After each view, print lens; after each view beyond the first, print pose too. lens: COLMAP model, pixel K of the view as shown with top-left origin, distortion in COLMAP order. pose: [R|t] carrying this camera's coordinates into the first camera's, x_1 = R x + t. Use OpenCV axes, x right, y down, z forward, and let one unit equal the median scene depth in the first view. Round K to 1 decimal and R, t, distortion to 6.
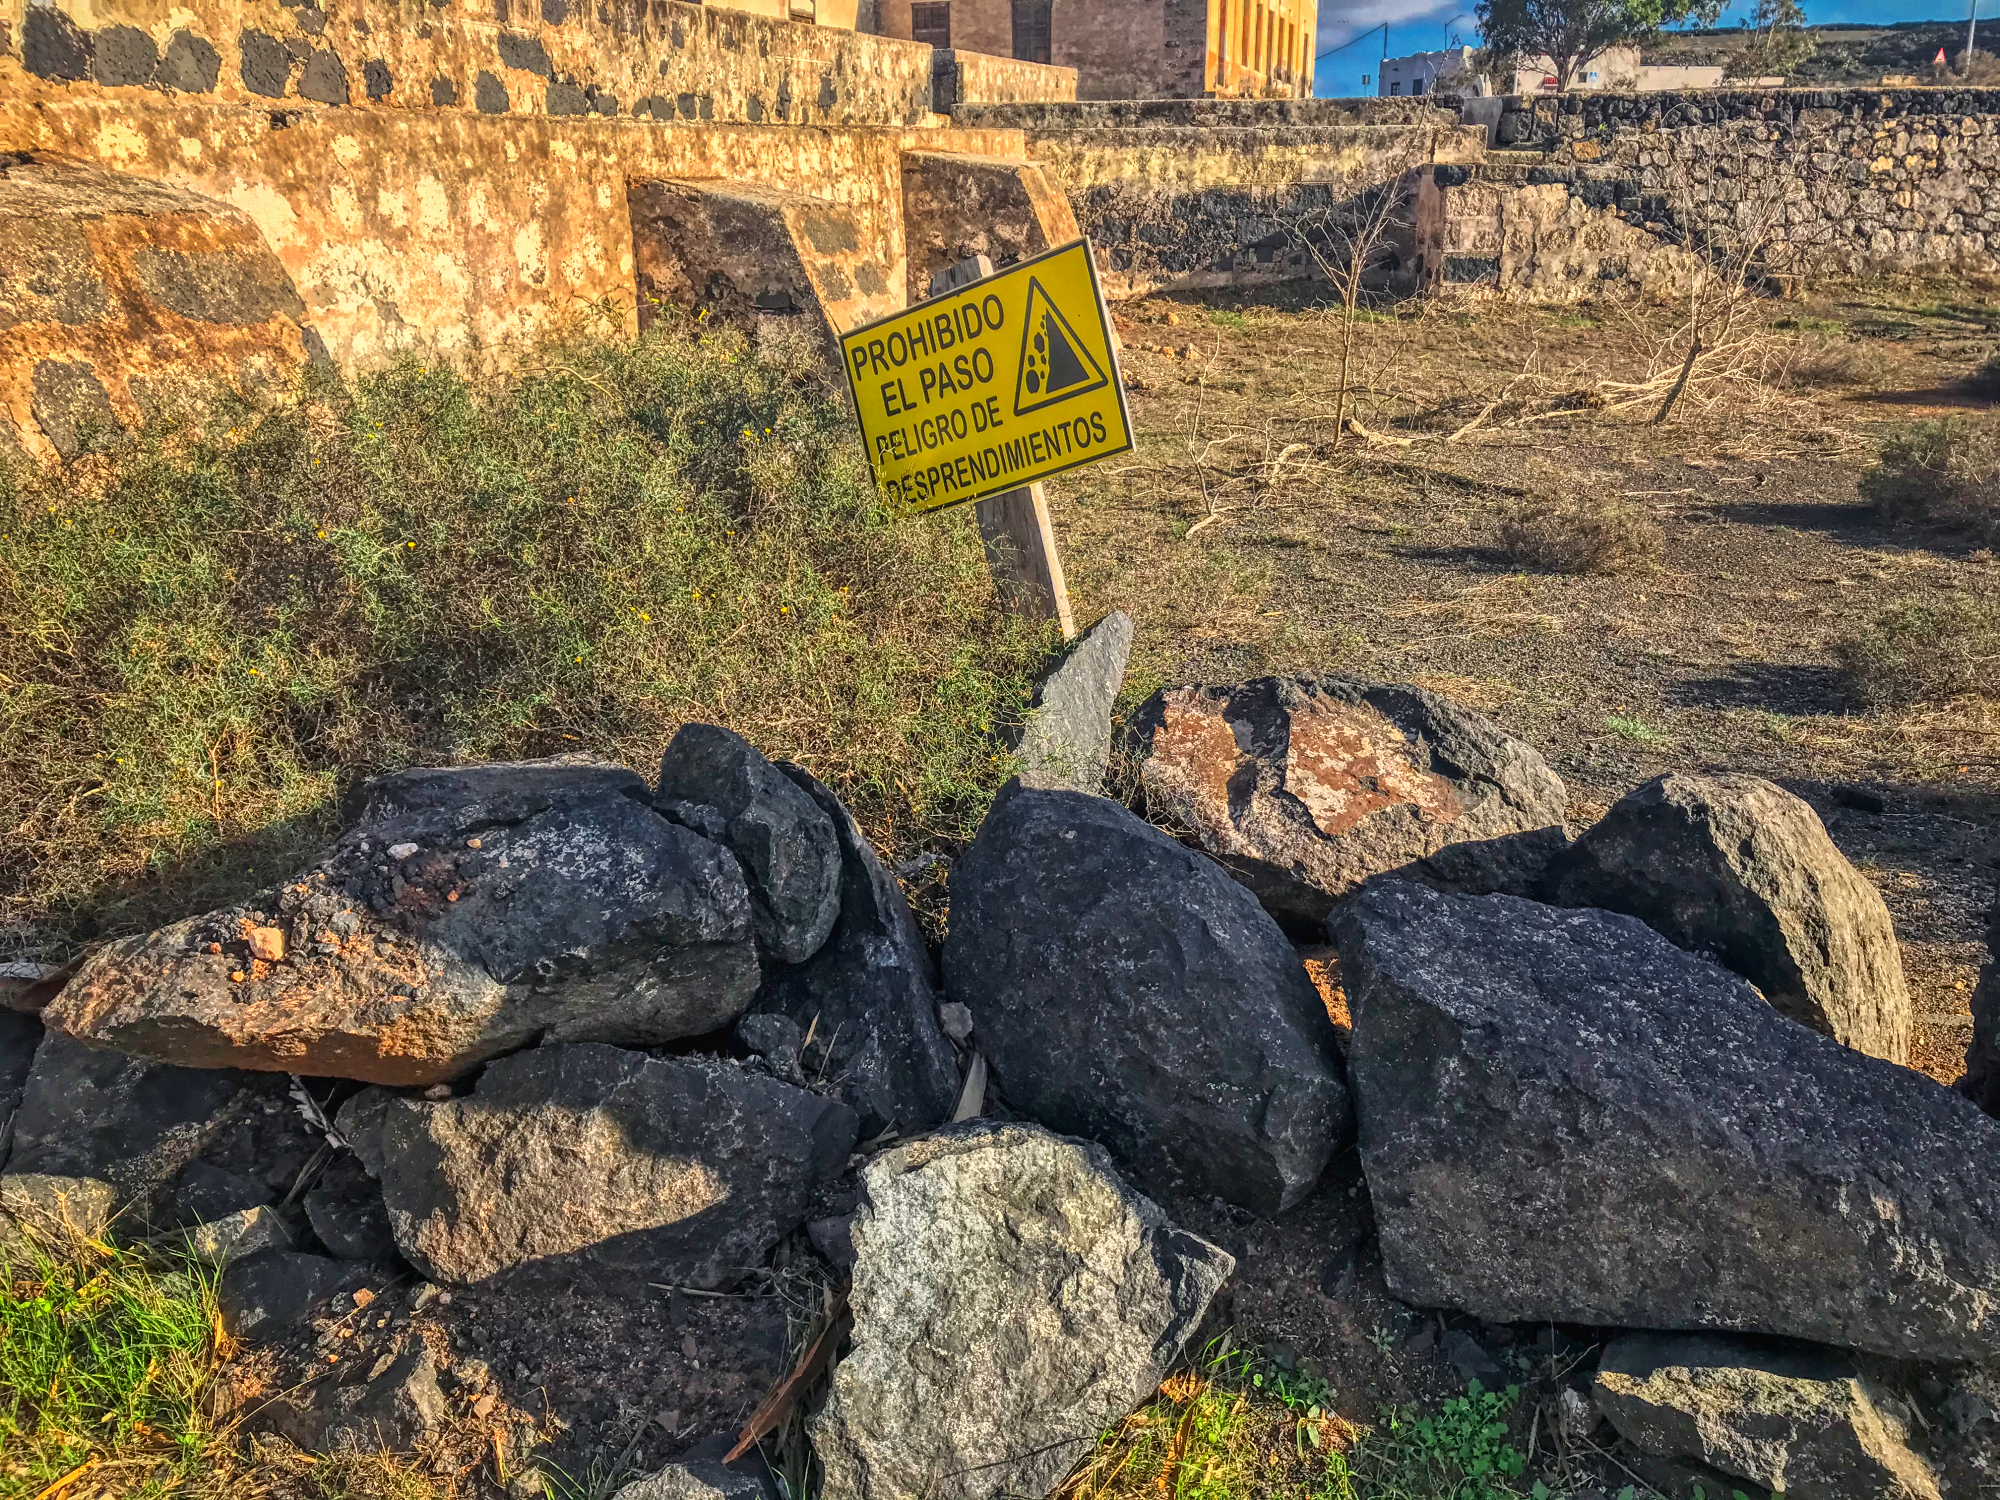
lens RADIAL K [[1615.3, 0, 1000.6], [0, 1615.3, 747.2], [0, 0, 1]] dist [0.033622, -0.020524]
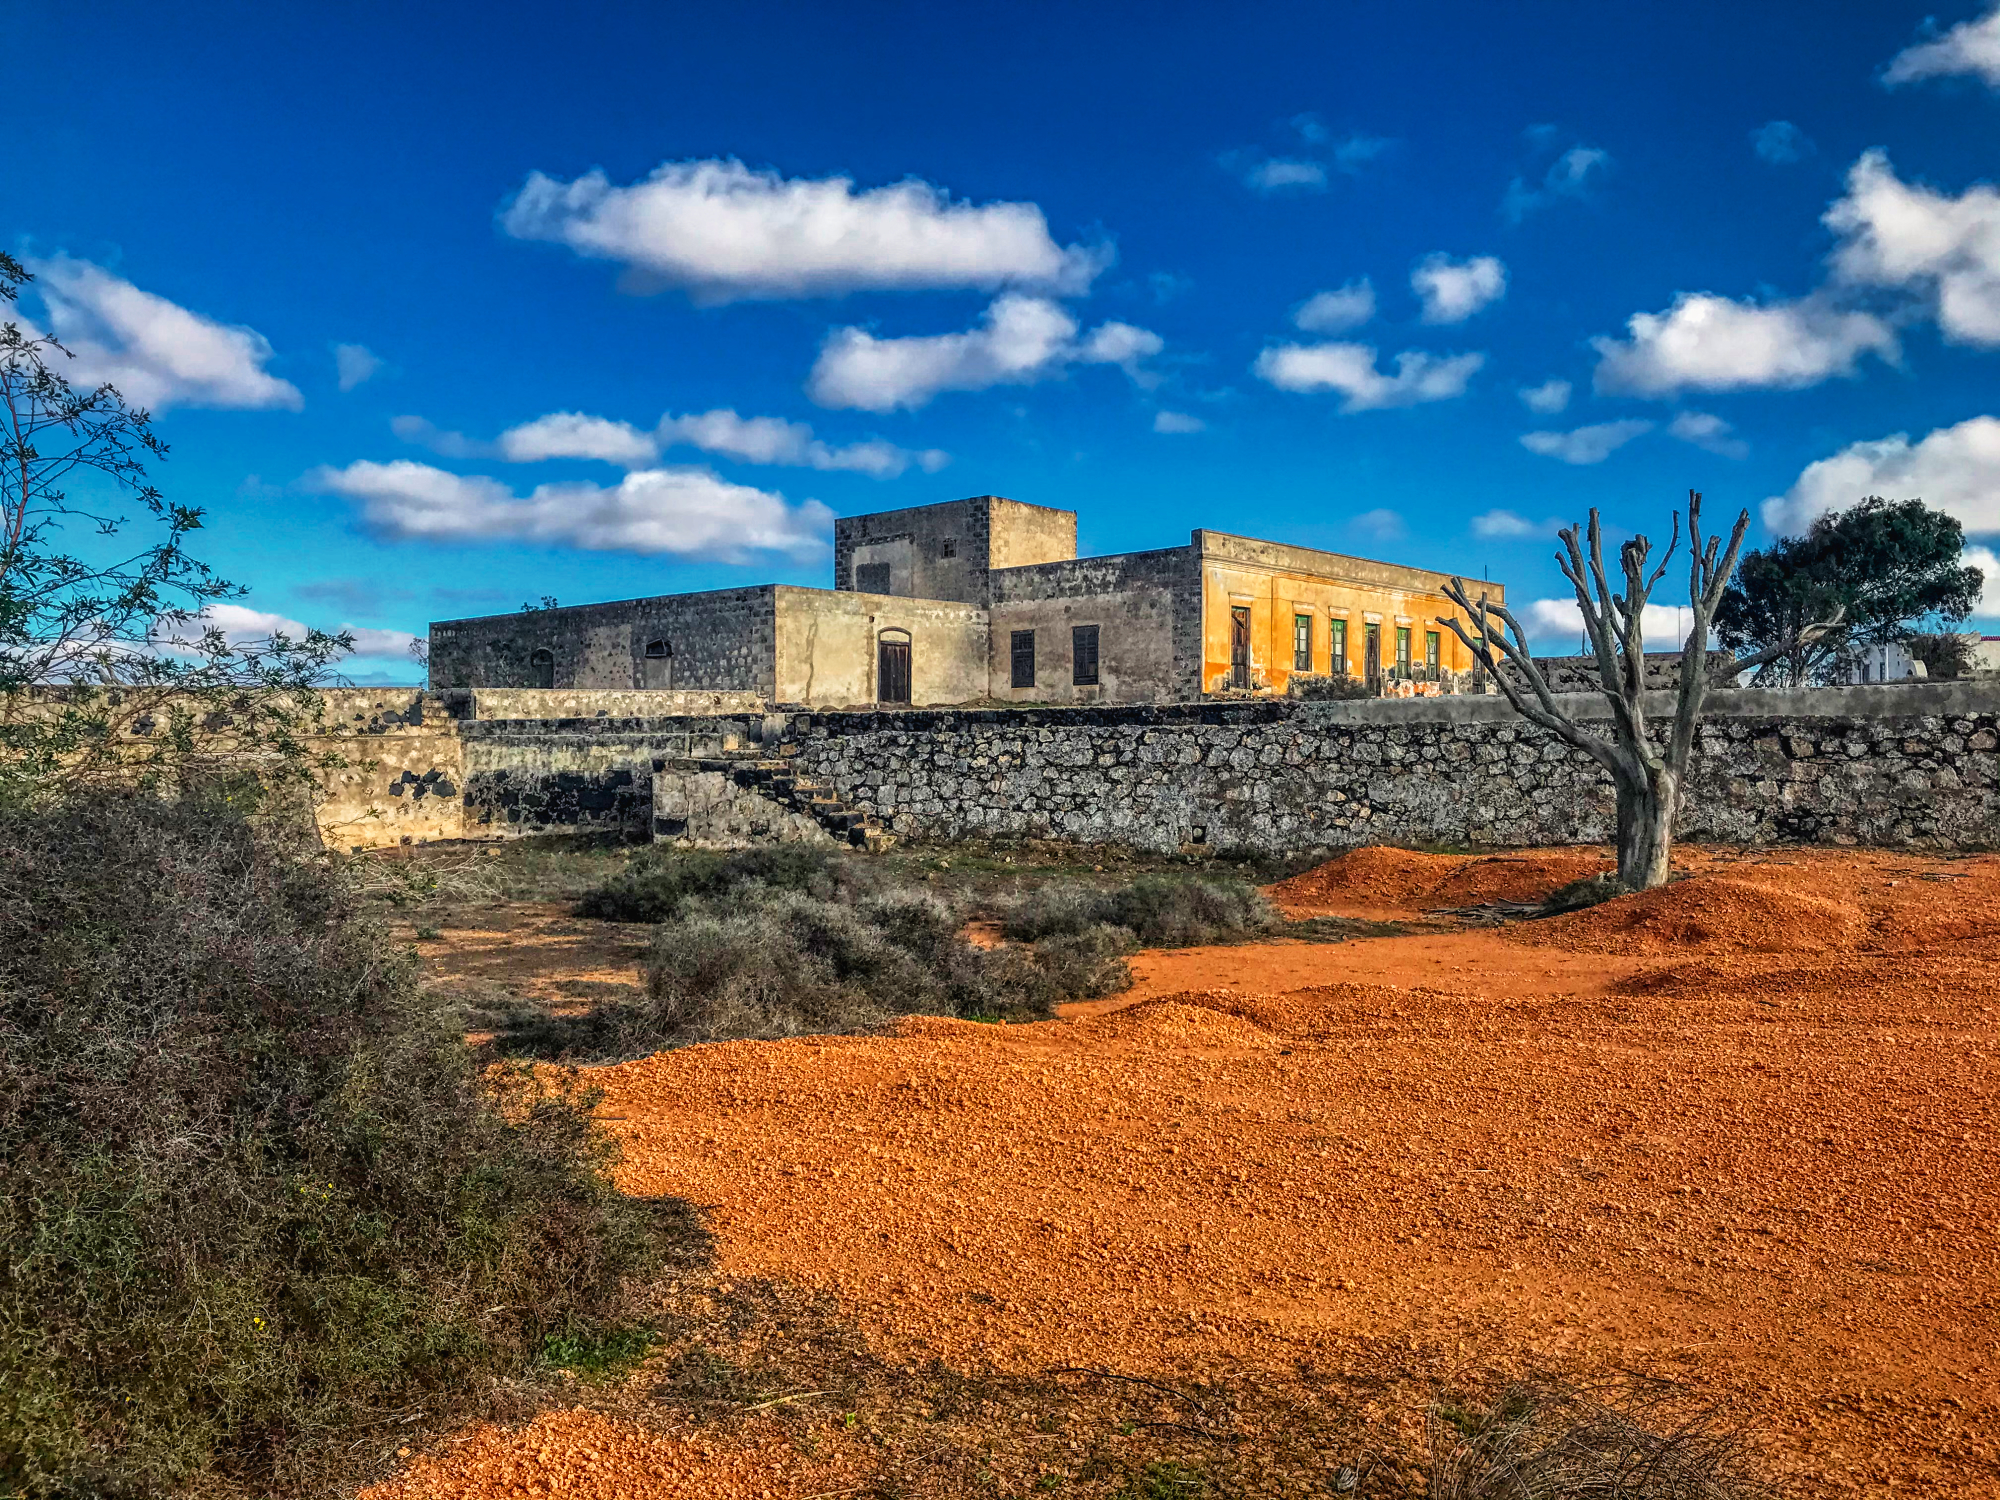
lens RADIAL K [[1615.3, 0, 999.1], [0, 1615.3, 750.3], [0, 0, 1]] dist [0.033622, -0.020524]
pose [[0.921329, 0.001997, -0.388778, 1.082476], [-0.132016, 0.942178, -0.308013, 0.048402], [0.365683, 0.335106, 0.868320, -0.171175]]
